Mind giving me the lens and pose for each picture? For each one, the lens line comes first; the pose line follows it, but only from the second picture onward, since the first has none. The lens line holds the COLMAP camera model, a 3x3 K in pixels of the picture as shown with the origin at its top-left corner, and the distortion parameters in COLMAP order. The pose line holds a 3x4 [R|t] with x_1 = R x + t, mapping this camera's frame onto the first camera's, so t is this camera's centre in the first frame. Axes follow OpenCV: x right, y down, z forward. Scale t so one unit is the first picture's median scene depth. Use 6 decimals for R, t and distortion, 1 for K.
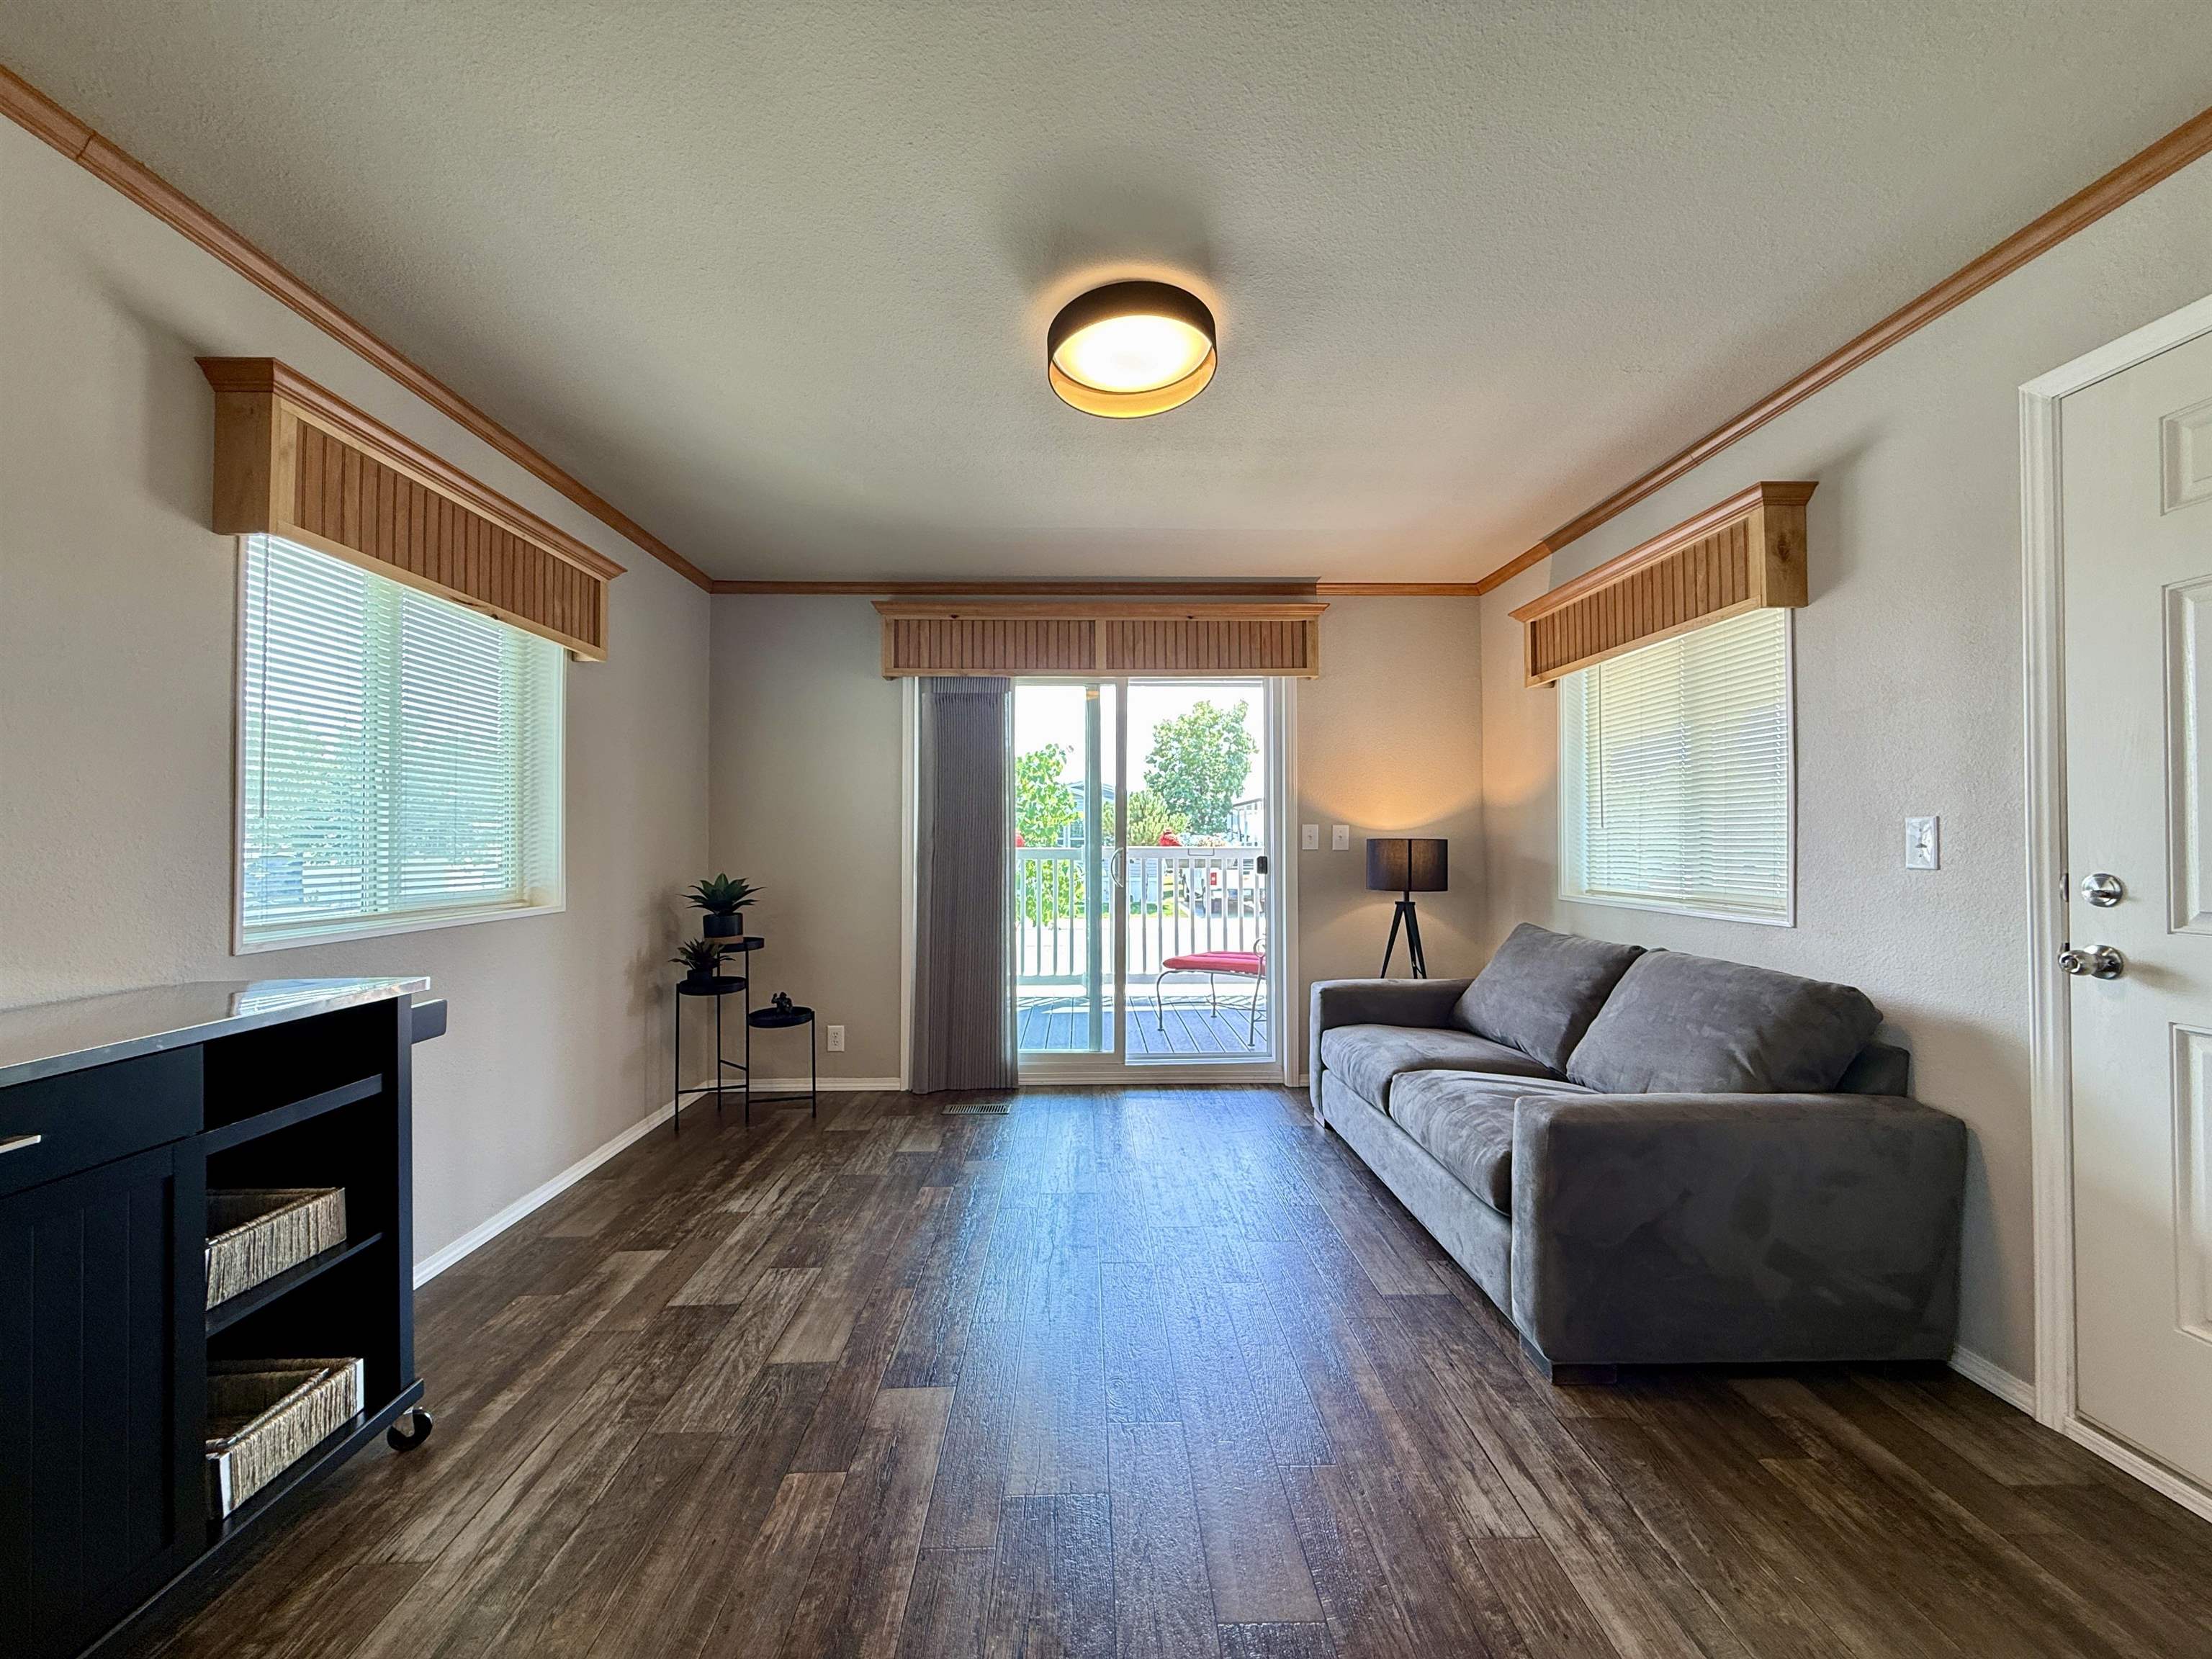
lens RADIAL K [[884.0, 0, 1102.4], [0, 884.0, 830.5], [0, 0, 1]] dist [0.000100, 0.000252]
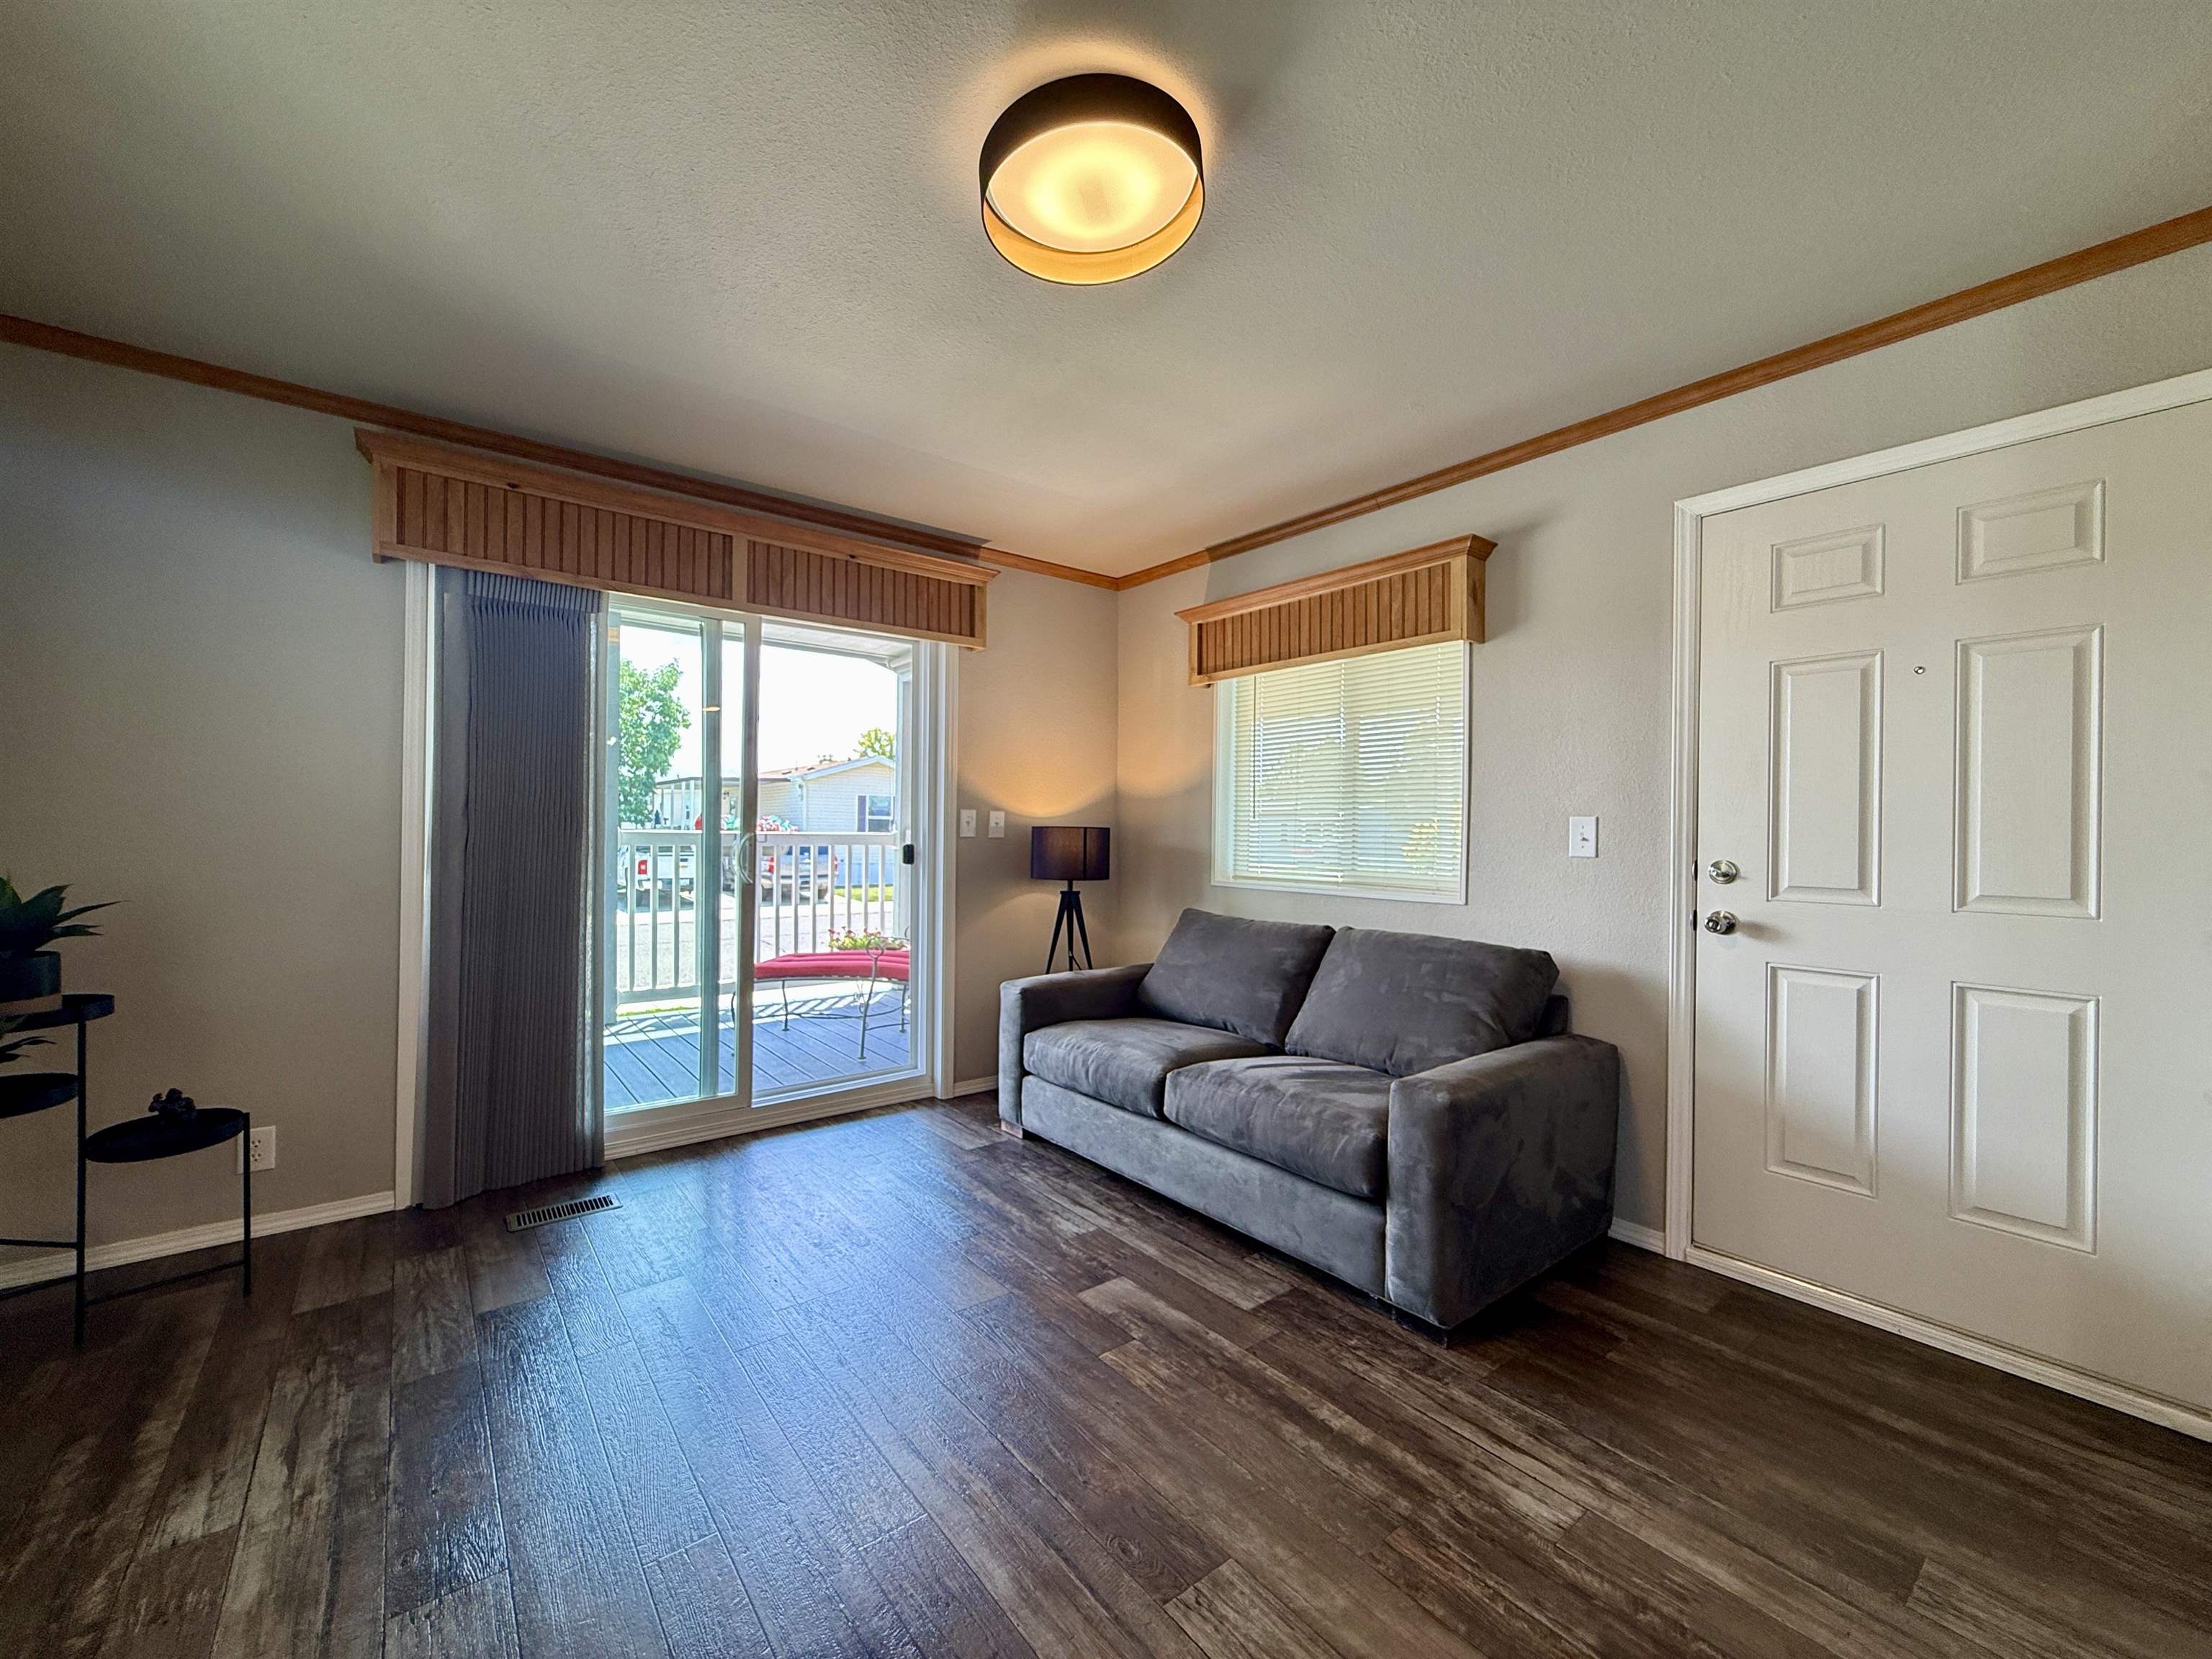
lens RADIAL K [[884.0, 0, 1103.3], [0, 884.0, 829.4], [0, 0, 1]] dist [0.000100, 0.000252]
pose [[0.799442, 0.011492, 0.600633, -0.253960], [-0.020803, 0.999747, 0.008560, 0.003807], [-0.600383, -0.019338, 0.799479, 0.230411]]
